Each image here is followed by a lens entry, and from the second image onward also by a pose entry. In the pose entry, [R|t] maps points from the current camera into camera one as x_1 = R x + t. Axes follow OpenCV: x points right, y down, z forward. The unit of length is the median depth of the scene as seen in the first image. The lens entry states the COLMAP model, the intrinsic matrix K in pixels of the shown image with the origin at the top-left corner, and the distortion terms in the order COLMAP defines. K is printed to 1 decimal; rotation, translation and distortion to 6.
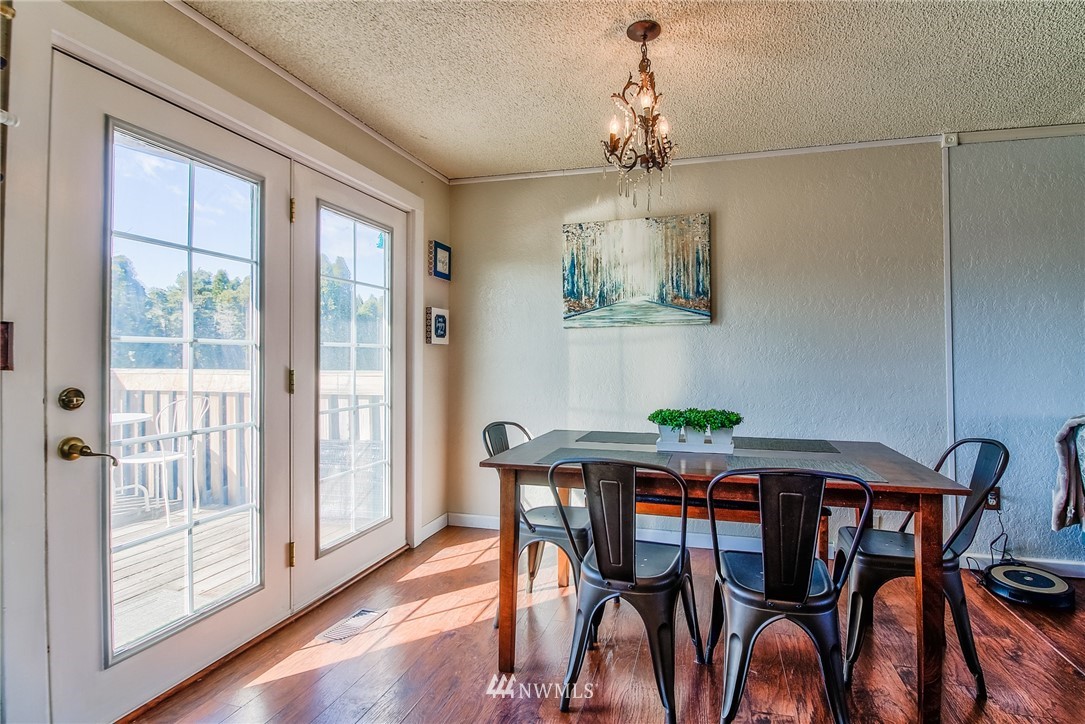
lens RADIAL K [[517.6, 0, 563.2], [0, 517.6, 359.5], [0, 0, 1]] dist [-0.026351, -0.000193]
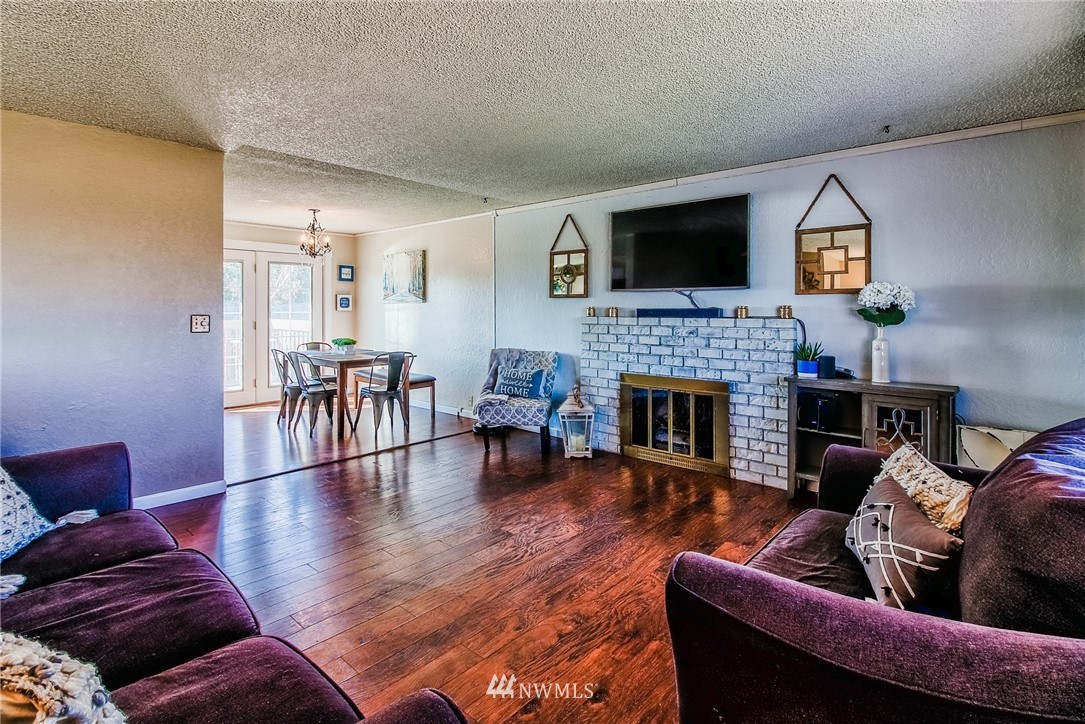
lens RADIAL K [[533.6, 0, 541.3], [0, 533.6, 318.4], [0, 0, 1]] dist [-0.000184, -0.000104]
pose [[0.895396, 0.010427, -0.445149, 1.597030], [-0.003672, 0.999865, 0.016035, -0.037488], [0.445256, -0.012723, 0.895313, -0.711238]]
